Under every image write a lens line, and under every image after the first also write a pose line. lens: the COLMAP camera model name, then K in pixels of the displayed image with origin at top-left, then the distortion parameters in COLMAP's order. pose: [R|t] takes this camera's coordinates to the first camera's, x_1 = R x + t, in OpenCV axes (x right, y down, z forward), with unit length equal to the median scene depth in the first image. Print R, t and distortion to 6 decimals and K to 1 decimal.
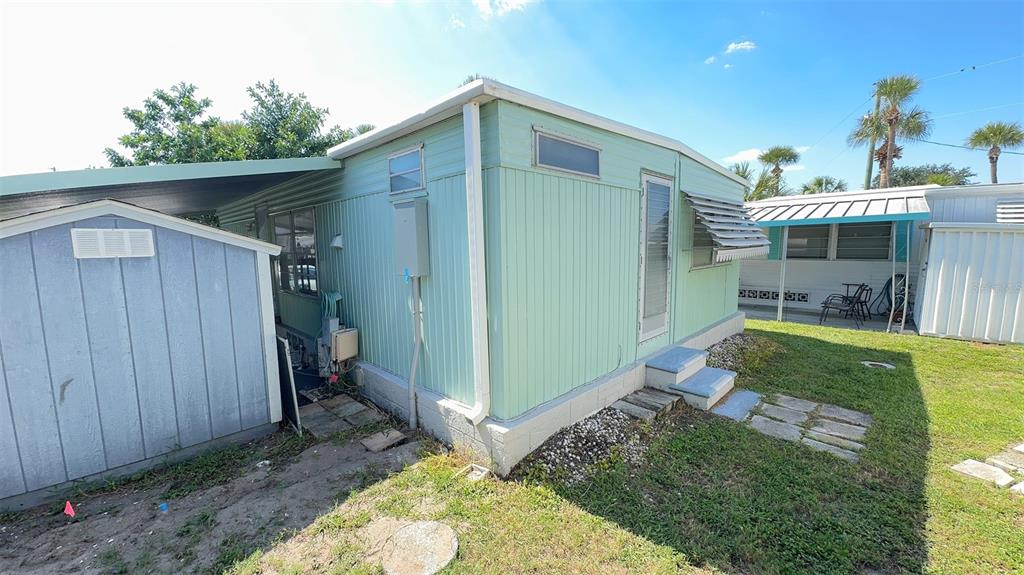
lens RADIAL K [[389.0, 0, 514.8], [0, 389.0, 284.7], [0, 0, 1]] dist [0.001549, -0.000429]
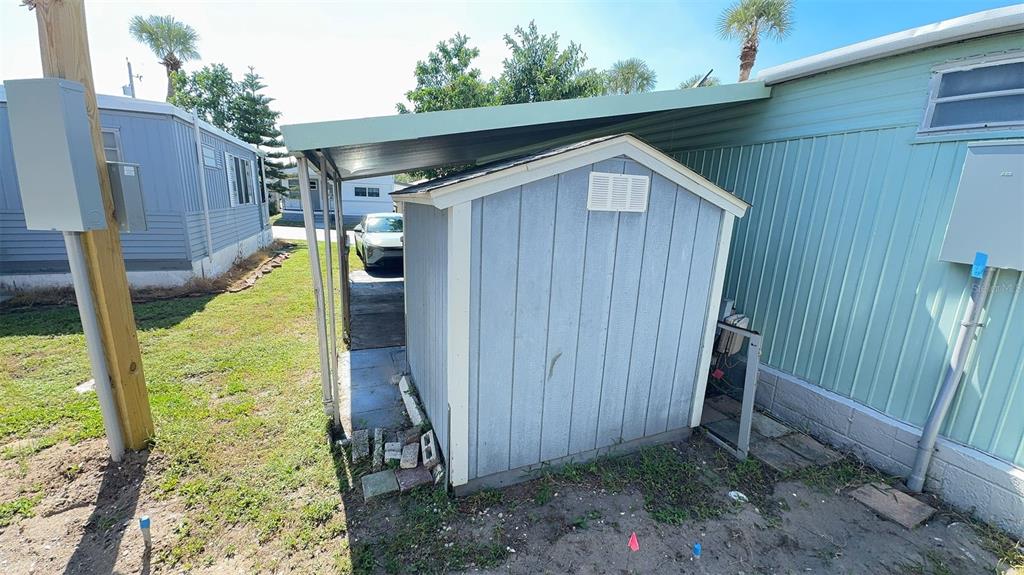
lens RADIAL K [[389.0, 0, 509.6], [0, 389.0, 286.1], [0, 0, 1]] dist [0.001549, -0.000429]
pose [[0.916024, 0.133189, -0.378366, -0.701566], [-0.090905, 0.987653, 0.127583, -0.000645], [0.390687, -0.082474, 0.916822, 0.141299]]
